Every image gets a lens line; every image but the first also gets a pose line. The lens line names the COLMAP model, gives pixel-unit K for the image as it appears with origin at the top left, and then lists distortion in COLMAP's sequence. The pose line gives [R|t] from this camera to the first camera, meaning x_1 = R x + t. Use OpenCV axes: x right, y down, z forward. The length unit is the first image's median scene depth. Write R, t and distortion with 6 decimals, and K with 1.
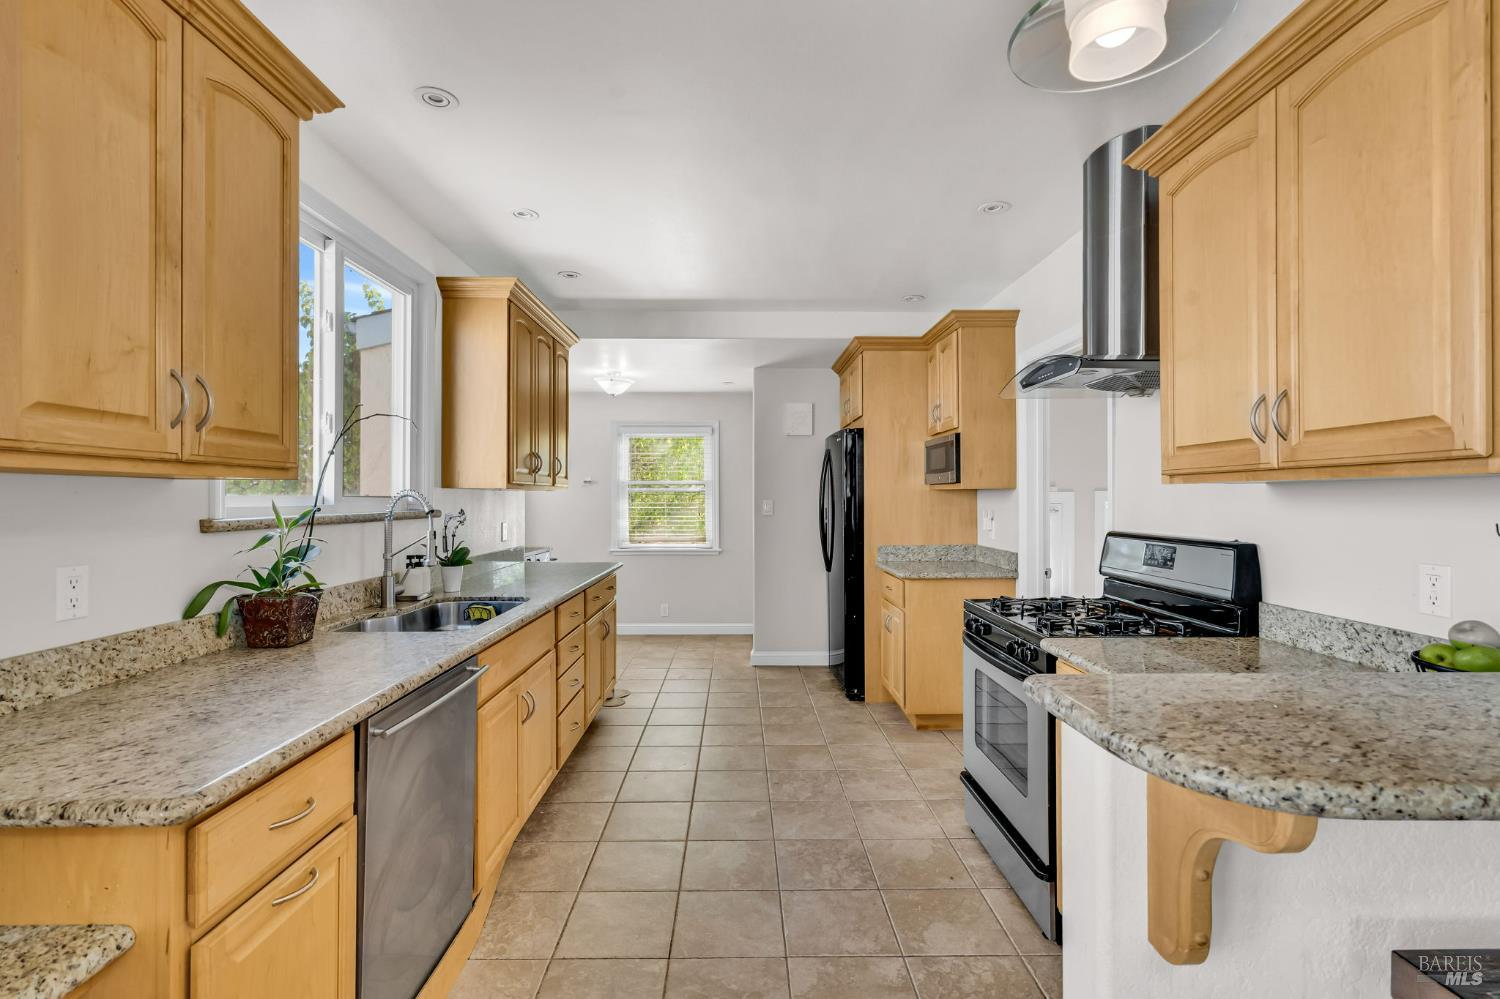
lens RADIAL K [[691.1, 0, 745.2], [0, 691.1, 494.3], [0, 0, 1]] dist [0.000349, 0.000098]
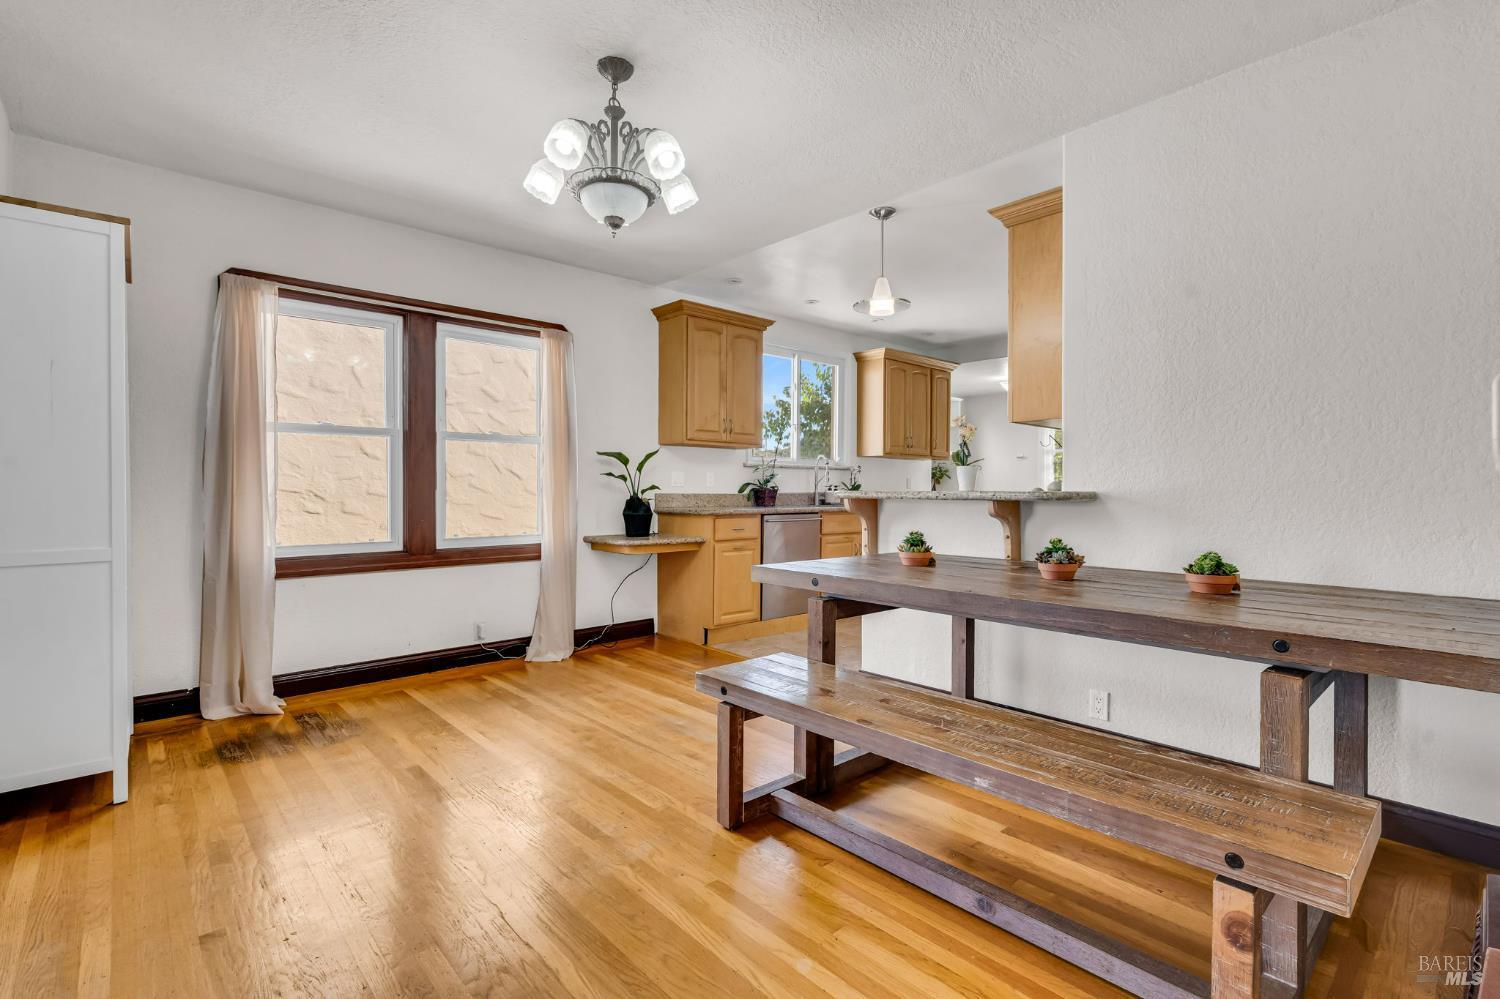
lens RADIAL K [[691.1, 0, 745.2], [0, 691.1, 494.3], [0, 0, 1]] dist [0.000349, 0.000098]
pose [[0.664997, 0.010022, -0.746779, 1.496067], [-0.002993, 0.999938, 0.010754, 0.141171], [0.746840, -0.004916, 0.664985, -1.033854]]
